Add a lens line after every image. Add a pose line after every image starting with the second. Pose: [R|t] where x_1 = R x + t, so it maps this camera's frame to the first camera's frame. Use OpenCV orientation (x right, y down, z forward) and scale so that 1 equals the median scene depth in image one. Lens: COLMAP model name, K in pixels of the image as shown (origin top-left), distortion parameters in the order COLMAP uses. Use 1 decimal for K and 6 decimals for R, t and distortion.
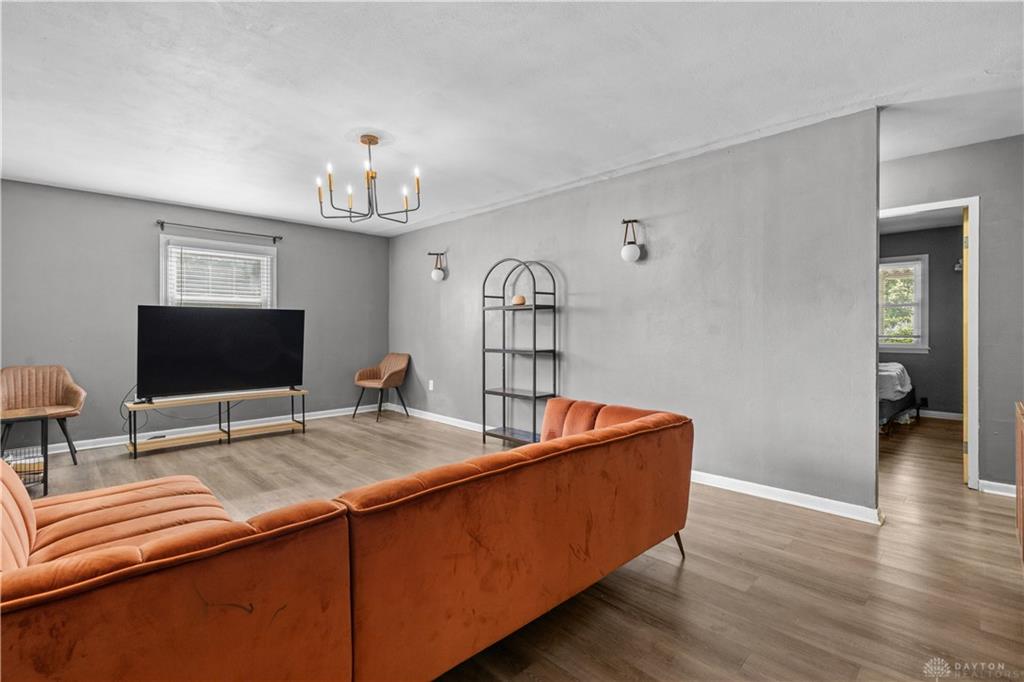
lens RADIAL K [[470.6, 0, 508.1], [0, 470.6, 321.6], [0, 0, 1]] dist [-0.003577, 0.000293]
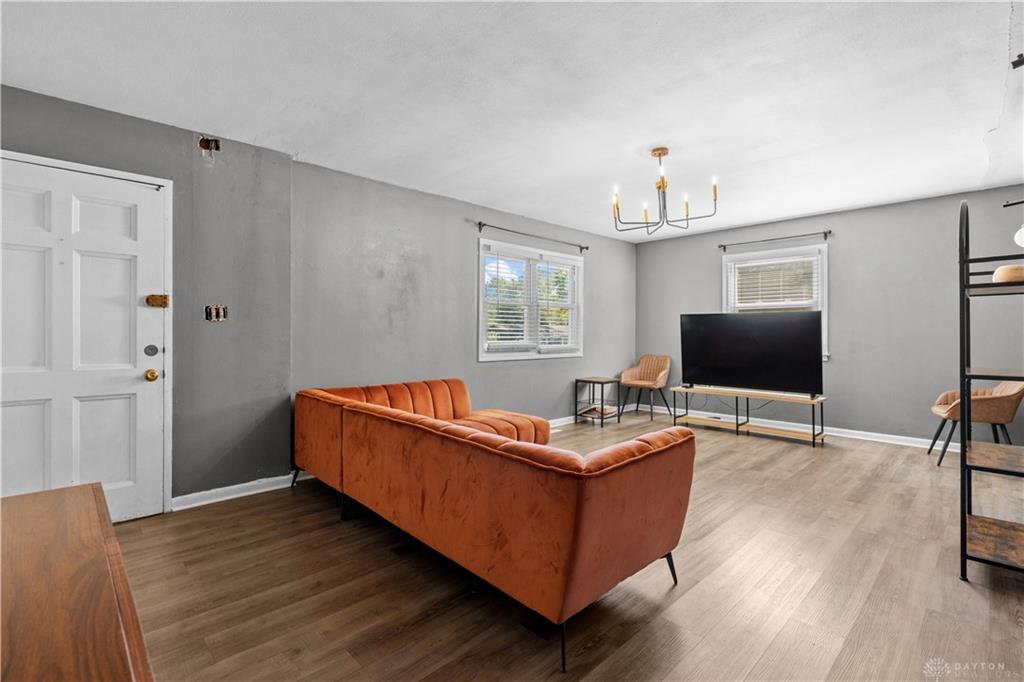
lens RADIAL K [[470.6, 0, 511.7], [0, 470.6, 332.4], [0, 0, 1]] dist [-0.003577, 0.000293]
pose [[0.003051, 0.004853, -0.999984, 0.551031], [0.018311, 0.999820, 0.004908, 0.000297], [0.999828, -0.018326, 0.002962, 0.484946]]
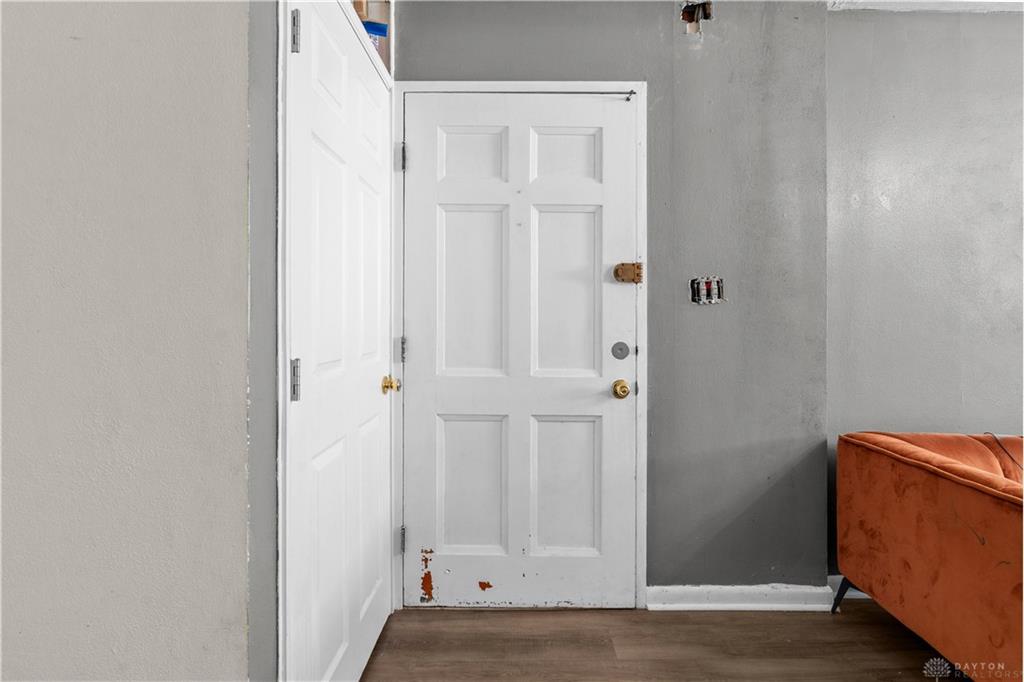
lens RADIAL K [[470.6, 0, 514.0], [0, 470.6, 339.7], [0, 0, 1]] dist [-0.003577, 0.000293]
pose [[-0.714950, 0.003852, -0.699165, 0.417323], [0.016396, 0.999802, -0.011257, 0.006078], [0.698983, -0.019512, -0.714872, 0.363782]]
